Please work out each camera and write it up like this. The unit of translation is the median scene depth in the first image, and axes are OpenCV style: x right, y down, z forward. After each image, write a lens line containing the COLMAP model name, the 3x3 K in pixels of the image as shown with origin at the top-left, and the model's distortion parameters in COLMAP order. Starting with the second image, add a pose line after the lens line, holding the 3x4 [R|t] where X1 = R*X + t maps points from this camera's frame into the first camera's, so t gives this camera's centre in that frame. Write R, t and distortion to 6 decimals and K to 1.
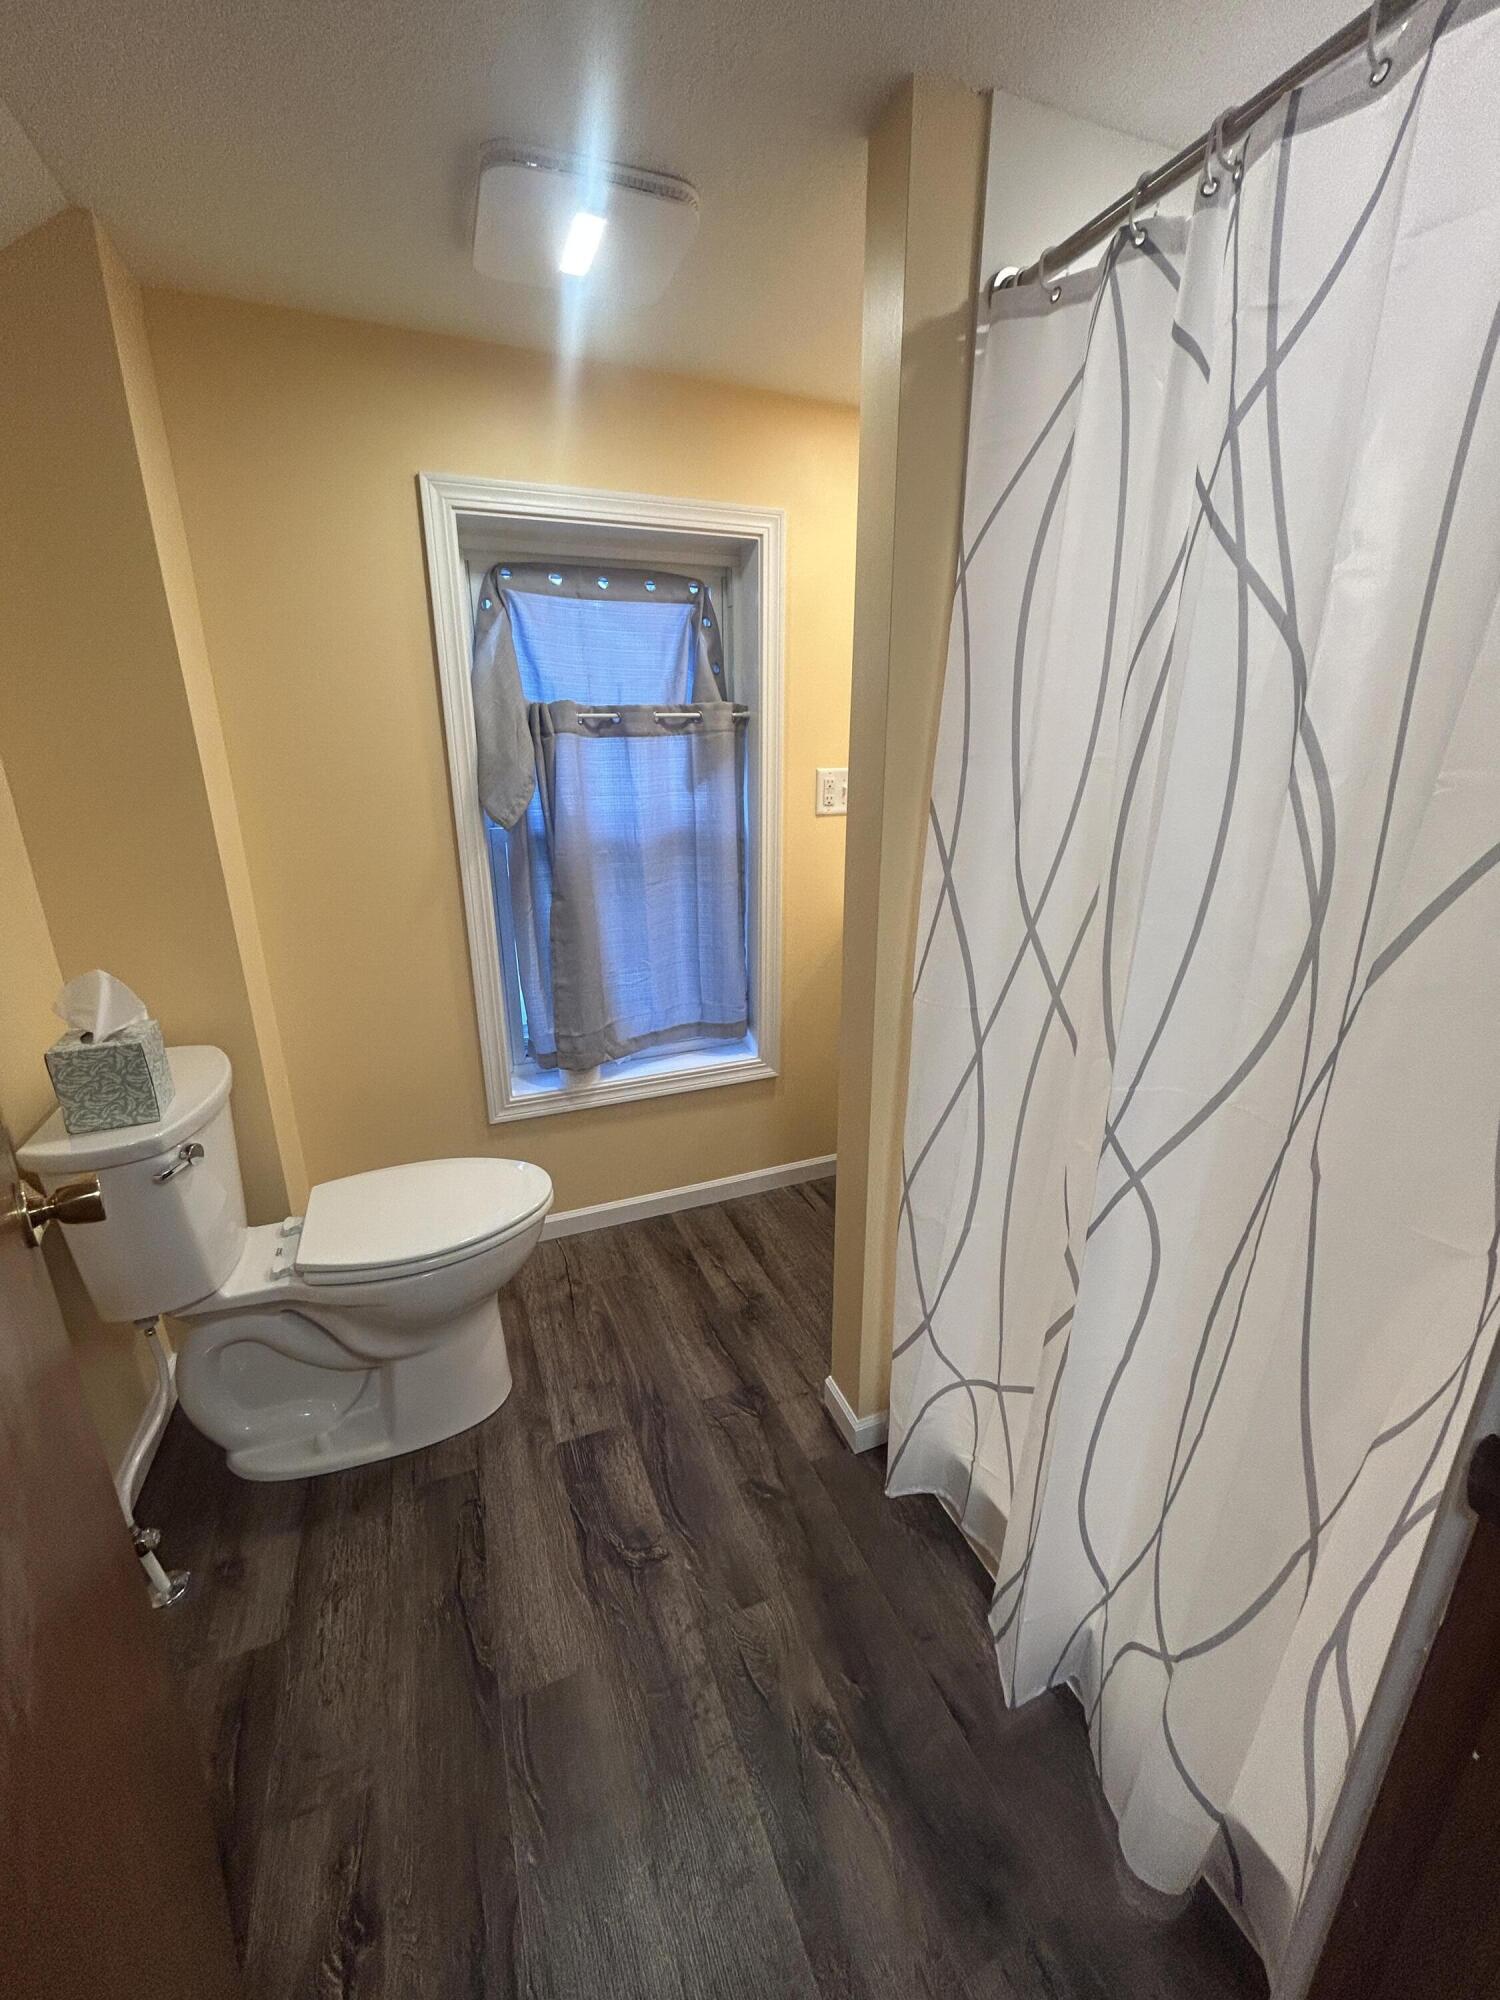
lens RADIAL K [[814.1, 0, 750.7], [0, 814.1, 996.9], [0, 0, 1]] dist [-0.001899, 0.001558]
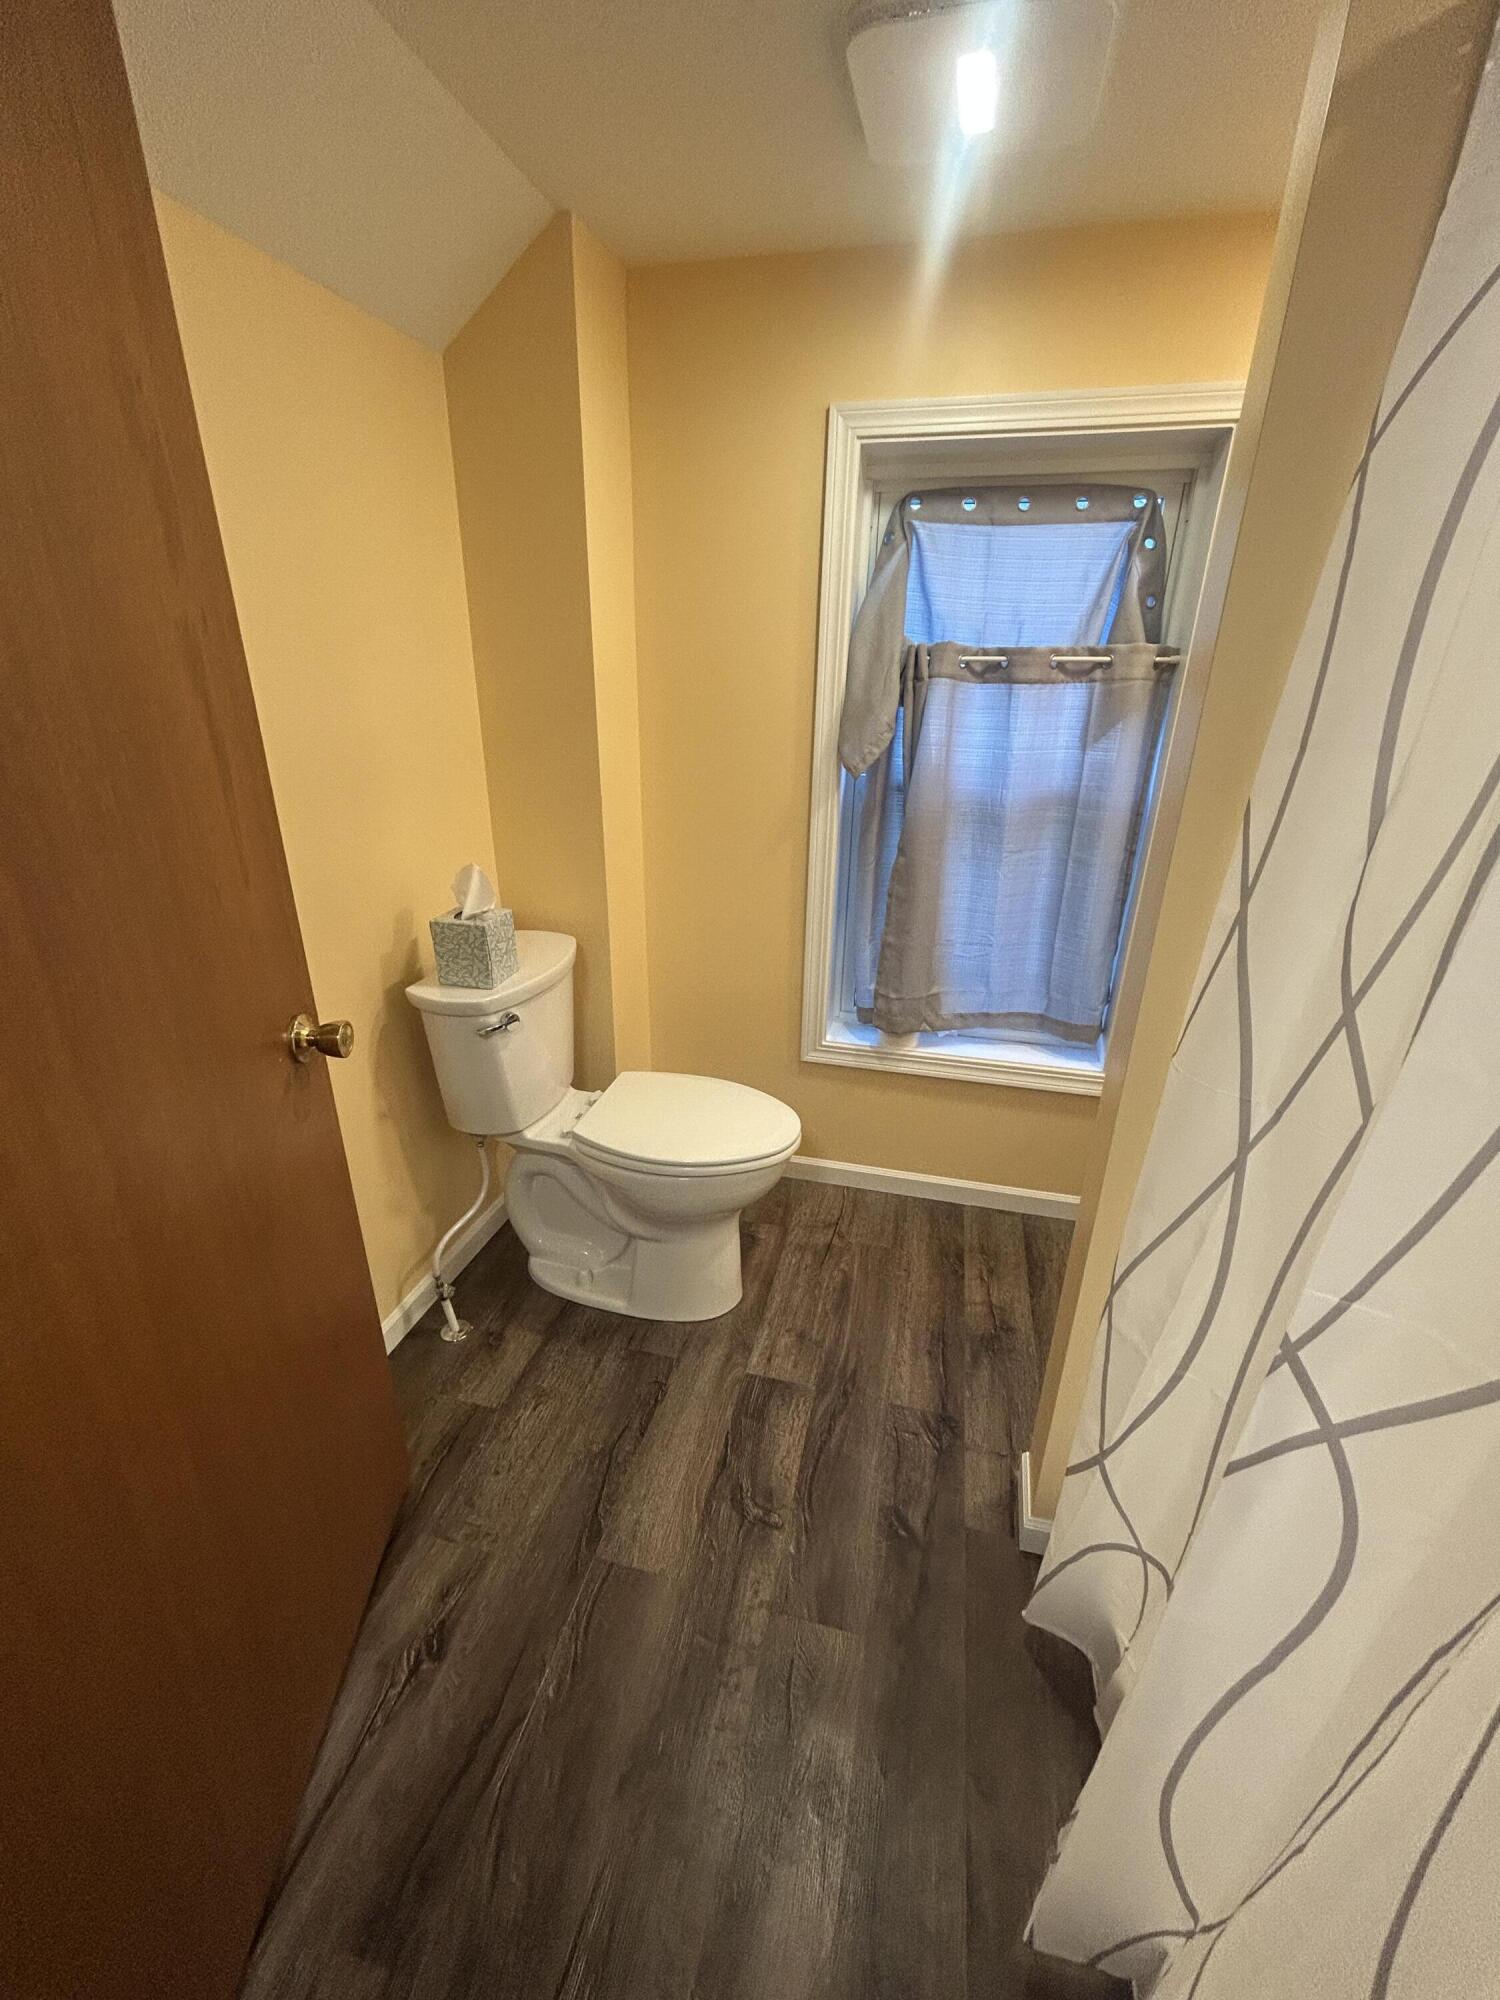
lens RADIAL K [[814.1, 0, 749.4], [0, 814.1, 997.2], [0, 0, 1]] dist [-0.001899, 0.001558]
pose [[0.812690, 0.235600, -0.532942, 0.192009], [-0.194396, 0.971839, 0.133189, -0.057092], [0.549313, -0.004639, 0.835604, 0.113741]]
